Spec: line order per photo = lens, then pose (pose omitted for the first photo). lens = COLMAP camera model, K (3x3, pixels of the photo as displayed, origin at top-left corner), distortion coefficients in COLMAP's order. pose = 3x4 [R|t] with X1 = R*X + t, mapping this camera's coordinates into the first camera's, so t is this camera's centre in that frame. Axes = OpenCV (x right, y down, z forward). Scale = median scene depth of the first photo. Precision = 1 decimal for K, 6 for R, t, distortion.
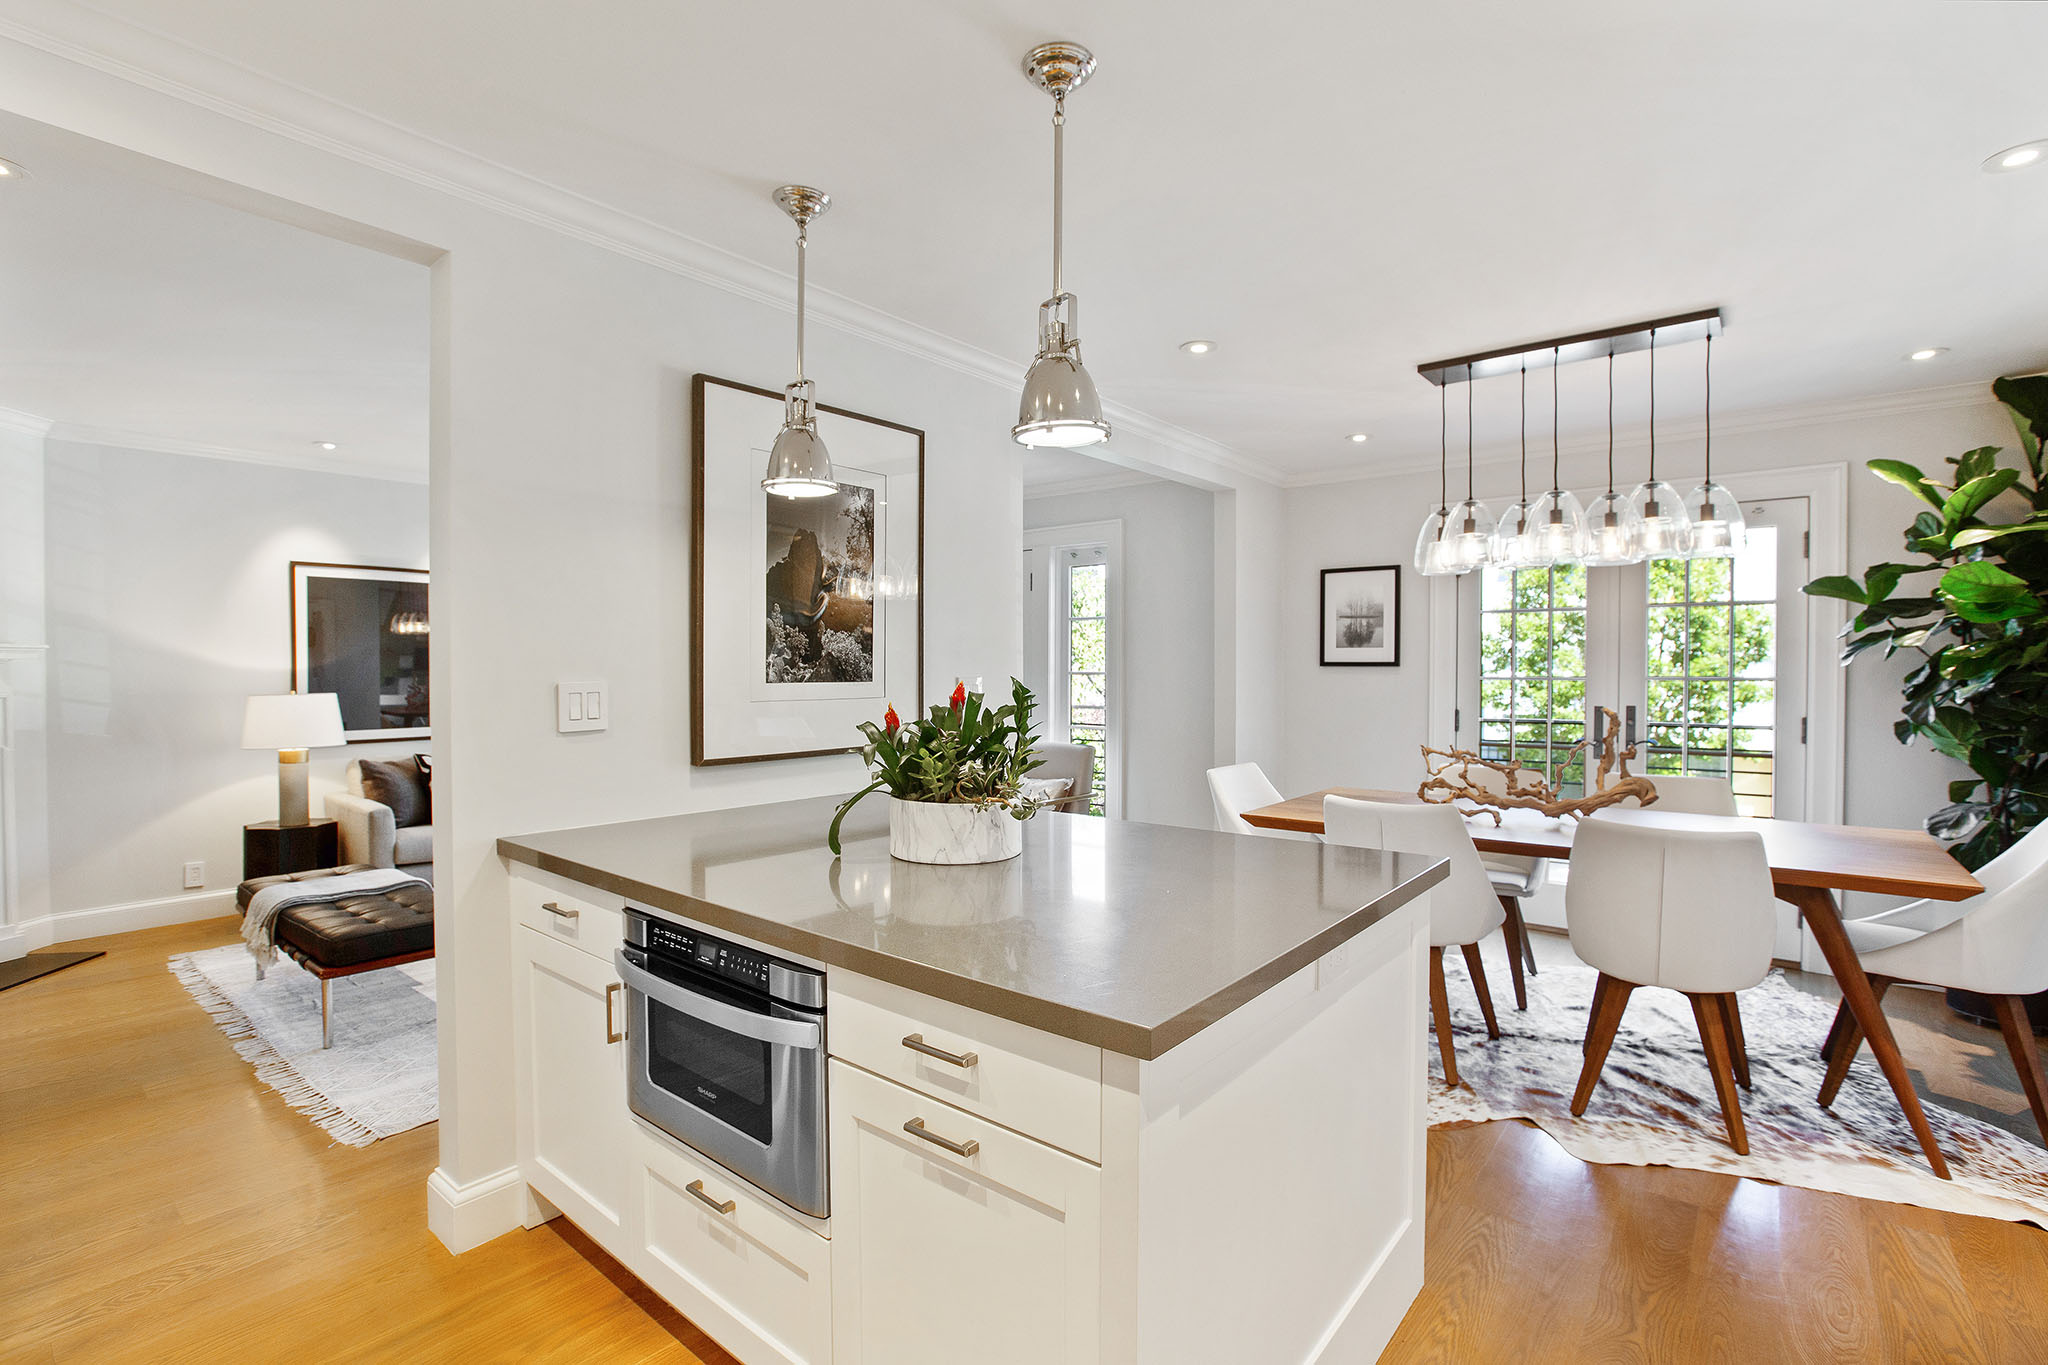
lens RADIAL K [[938.5, 0, 1020.9], [0, 938.5, 684.1], [0, 0, 1]] dist [-0.058268, 0.018789]
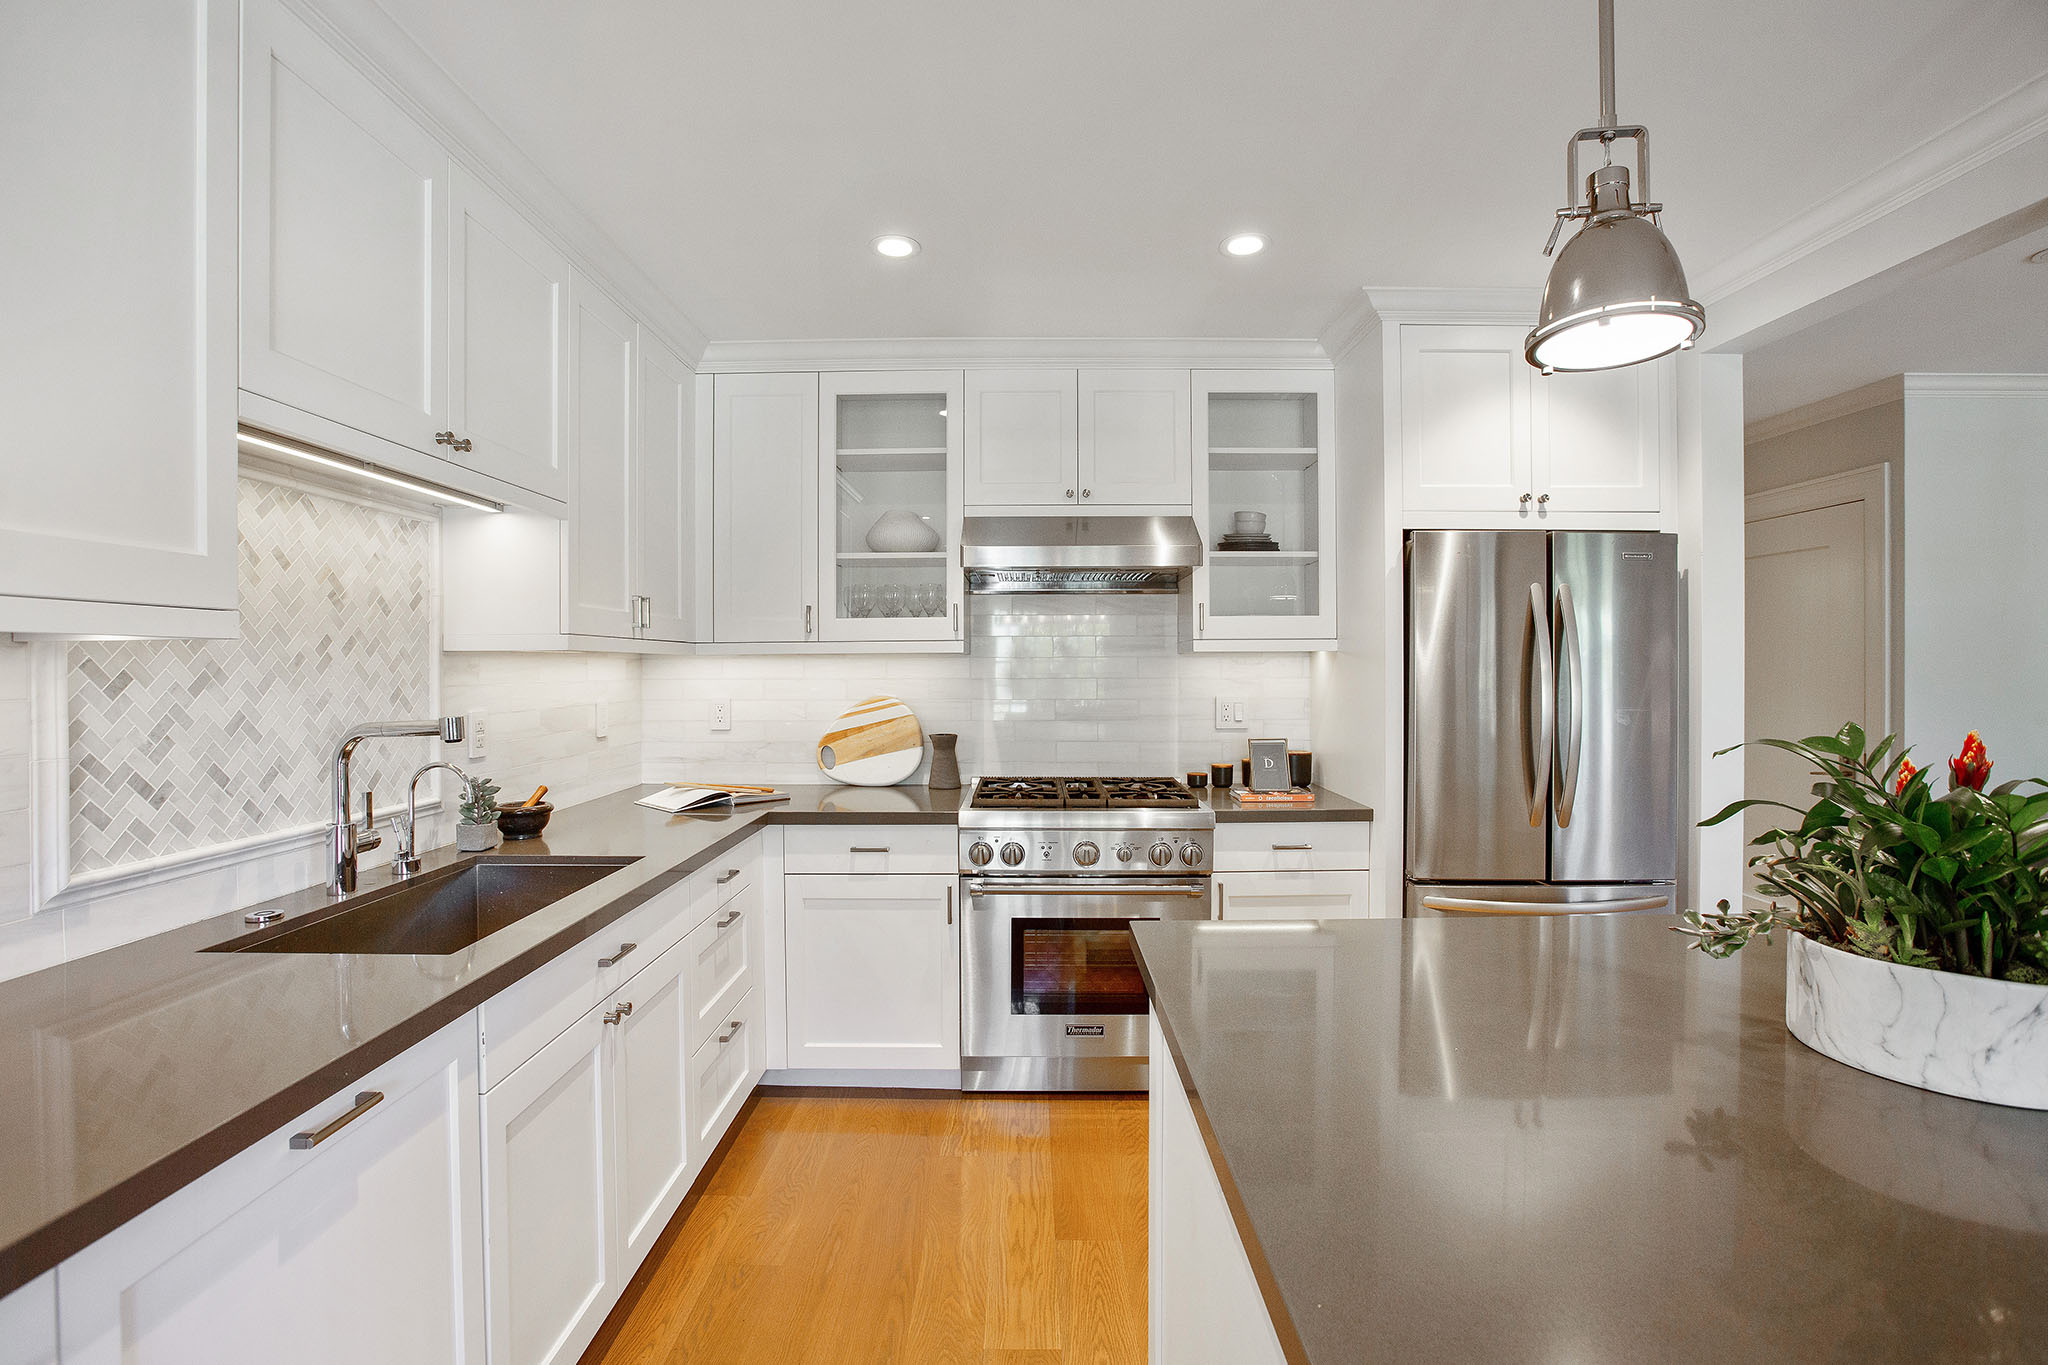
lens RADIAL K [[950.2, 0, 1029.1], [0, 950.2, 675.3], [0, 0, 1]] dist [-0.054116, 0.023482]
pose [[-0.771782, 0.006365, -0.635856, 0.376698], [-0.009944, 0.999707, 0.022077, -0.024132], [0.635810, 0.023361, -0.771492, 0.622424]]
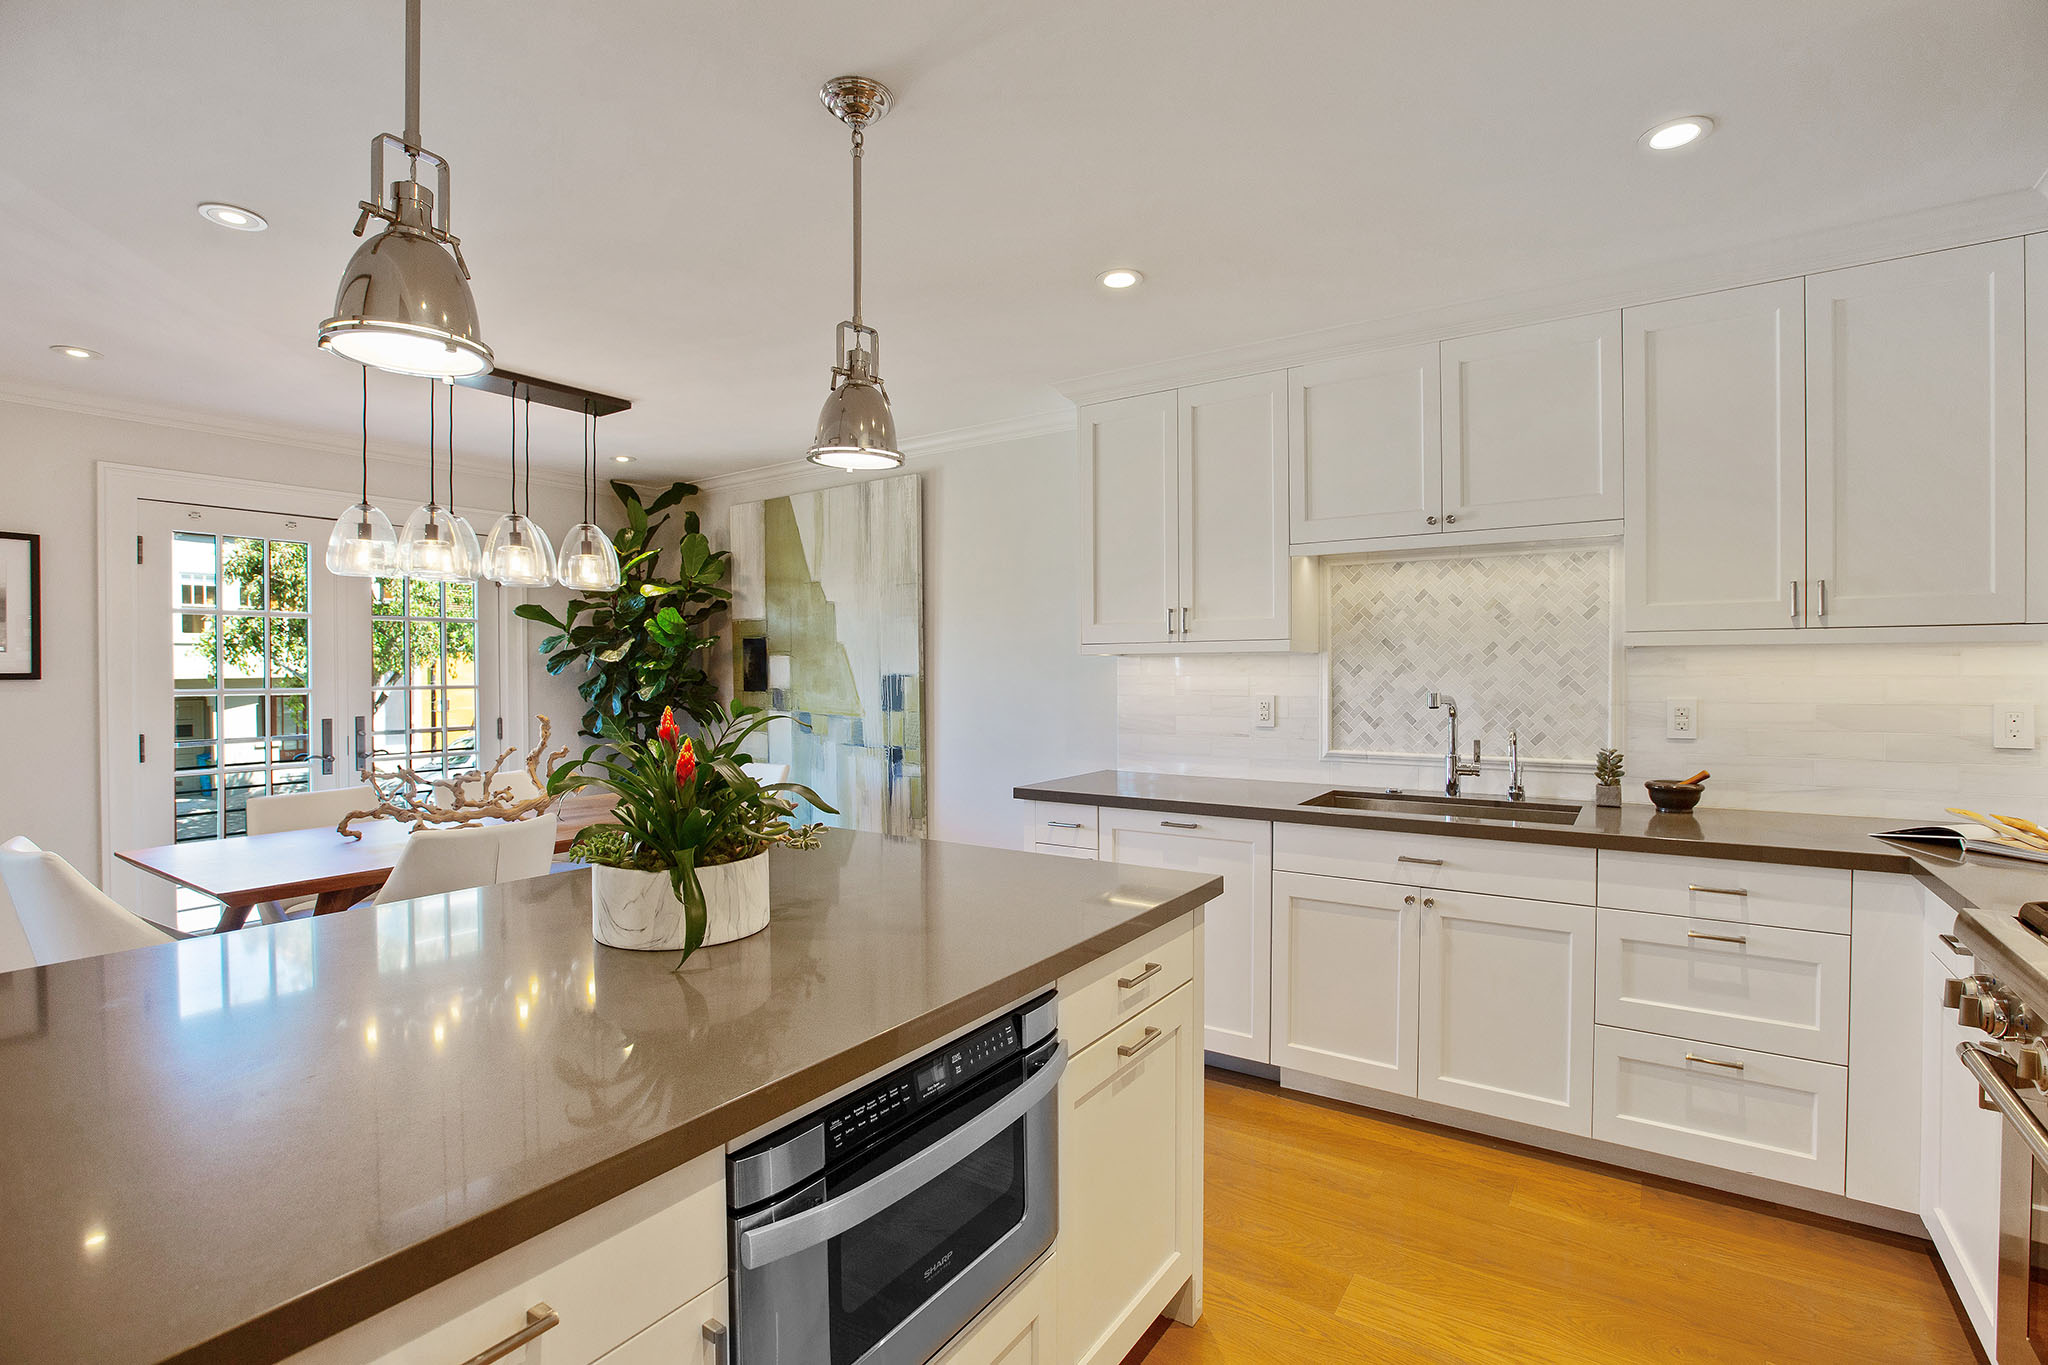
lens RADIAL K [[950.2, 0, 1029.1], [0, 950.2, 675.3], [0, 0, 1]] dist [-0.054116, 0.023482]
pose [[-0.088017, -0.006380, 0.996099, -0.505119], [0.021773, 0.999728, 0.008328, -0.017025], [-0.995881, 0.022421, -0.087854, 0.454613]]
